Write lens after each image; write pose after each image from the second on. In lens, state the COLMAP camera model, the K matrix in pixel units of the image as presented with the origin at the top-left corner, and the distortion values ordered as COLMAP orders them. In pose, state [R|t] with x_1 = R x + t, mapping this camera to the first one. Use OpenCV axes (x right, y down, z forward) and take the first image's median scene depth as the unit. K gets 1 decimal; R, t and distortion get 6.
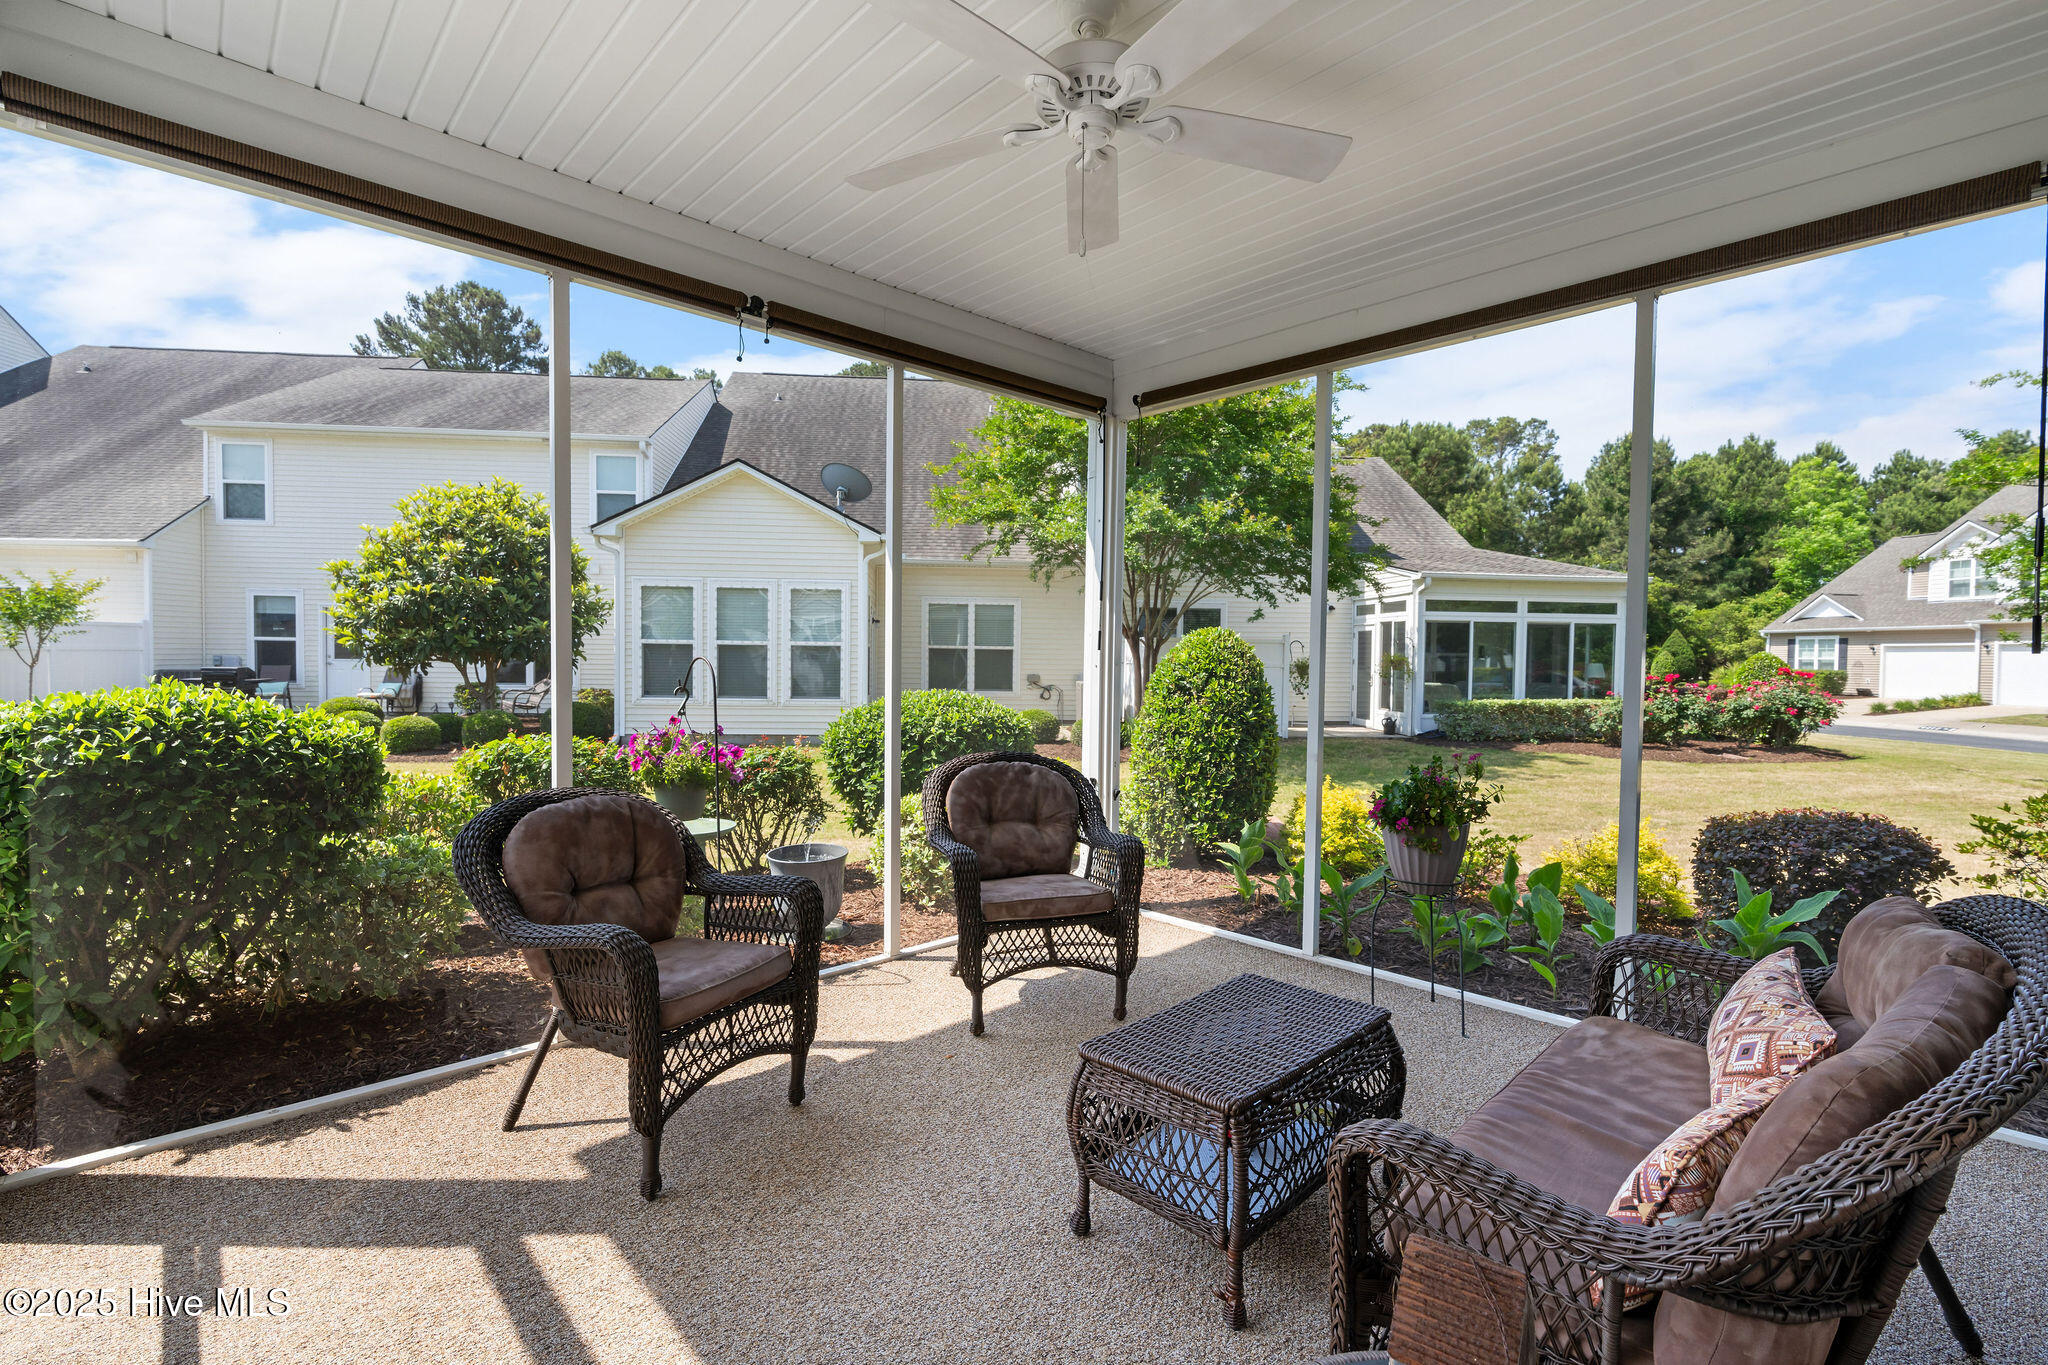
lens RADIAL K [[923.9, 0, 1028.3], [0, 923.9, 689.3], [0, 0, 1]] dist [-0.007446, 0.002121]
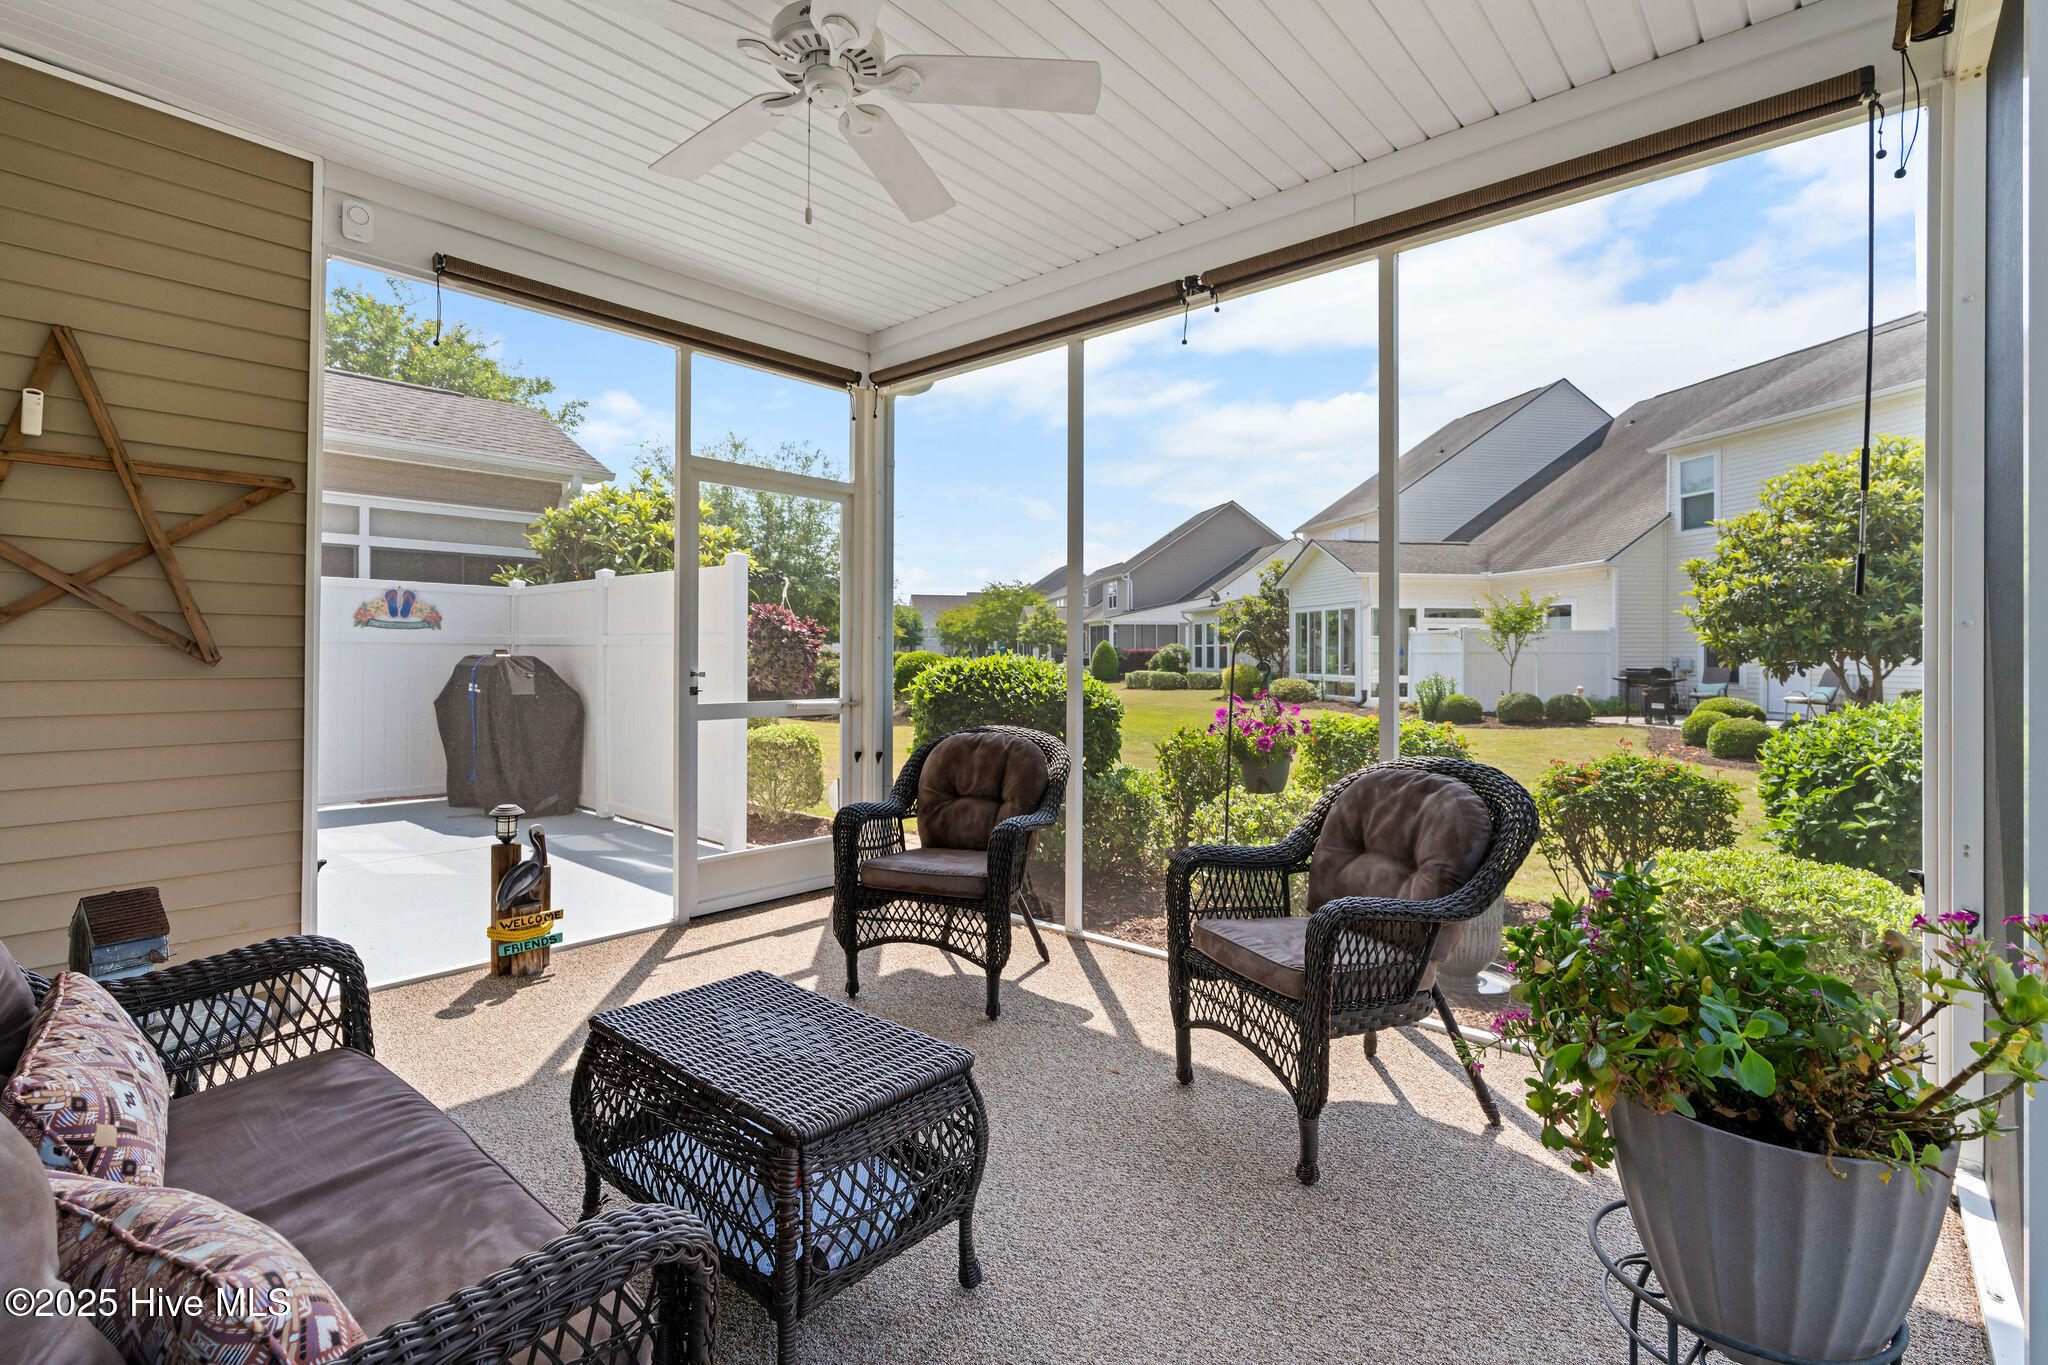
lens RADIAL K [[923.9, 0, 1028.5], [0, 923.9, 661.2], [0, 0, 1]] dist [-0.007446, 0.002121]
pose [[0.074158, -0.003601, -0.997240, 0.188858], [-0.037386, 0.999280, -0.006388, 0.003946], [0.996545, 0.037756, 0.073970, 0.201582]]
